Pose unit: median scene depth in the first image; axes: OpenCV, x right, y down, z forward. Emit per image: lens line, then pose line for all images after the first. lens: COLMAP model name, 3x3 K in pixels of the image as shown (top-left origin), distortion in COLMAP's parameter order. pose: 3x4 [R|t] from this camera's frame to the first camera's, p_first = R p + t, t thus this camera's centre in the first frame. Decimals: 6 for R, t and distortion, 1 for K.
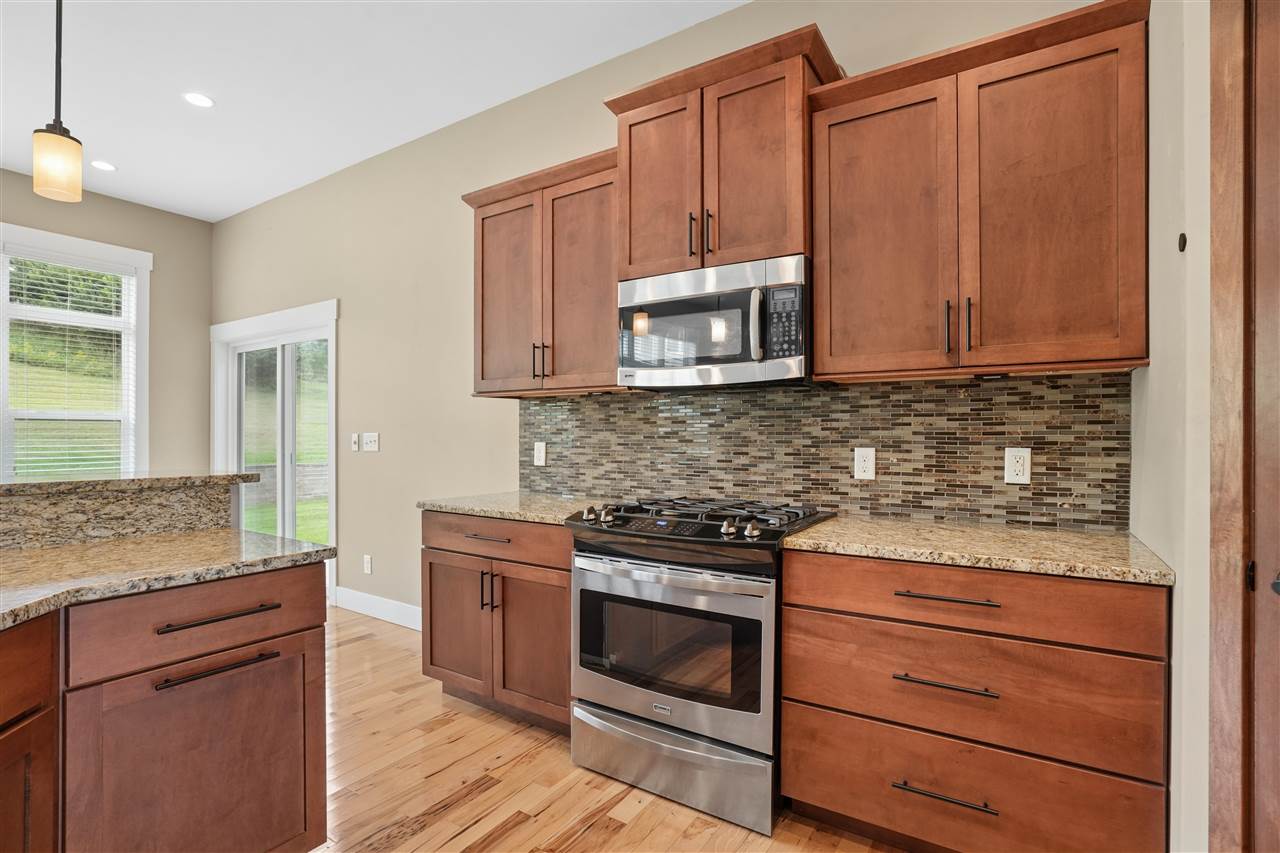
lens RADIAL K [[604.6, 0, 638.8], [0, 604.6, 436.1], [0, 0, 1]] dist [-0.032255, 0.003796]
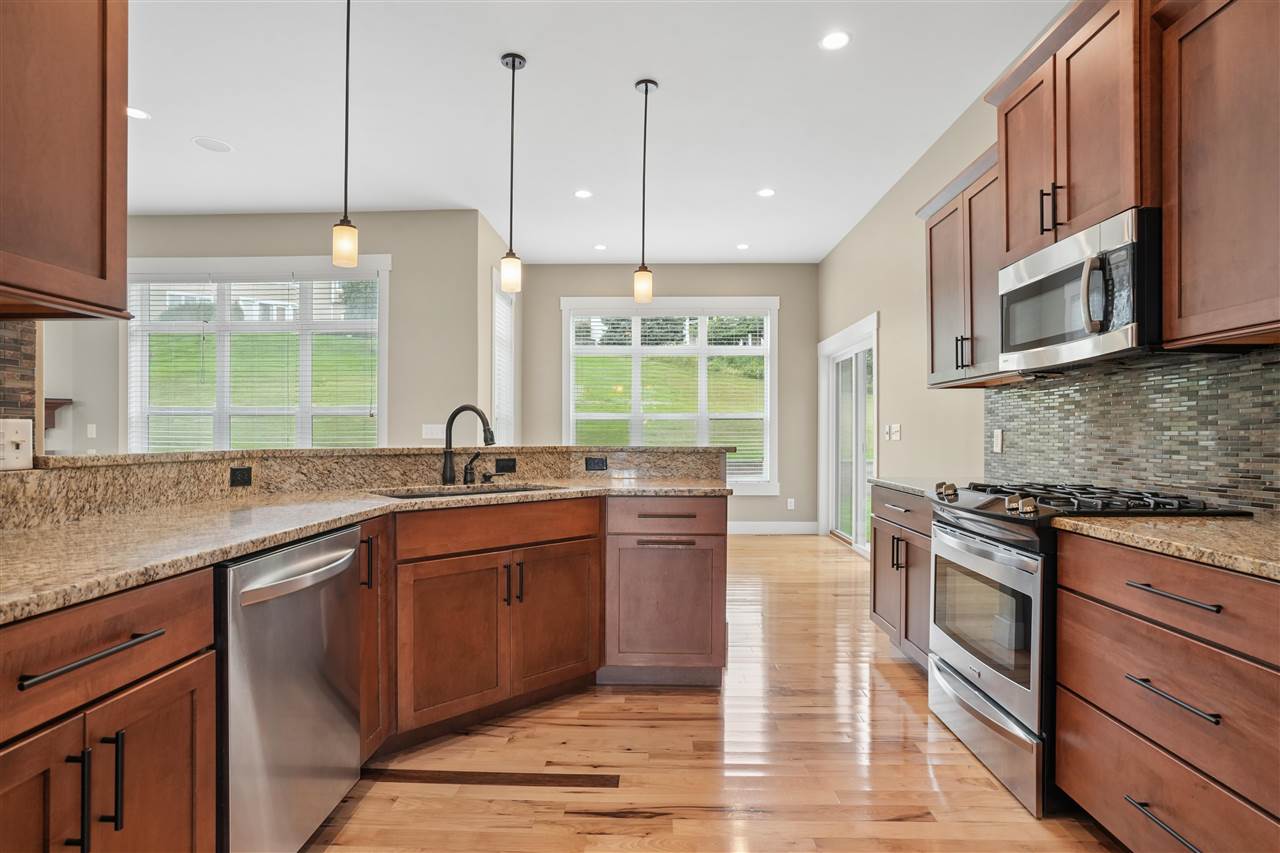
lens RADIAL K [[643.1, 0, 642.1], [0, 643.1, 428.8], [0, 0, 1]] dist [-0.006051, 0.002465]
pose [[0.517024, -0.010201, -0.855910, 0.690908], [0.001897, 0.999940, -0.010771, 0.029744], [0.855969, 0.003945, 0.517013, -0.100909]]
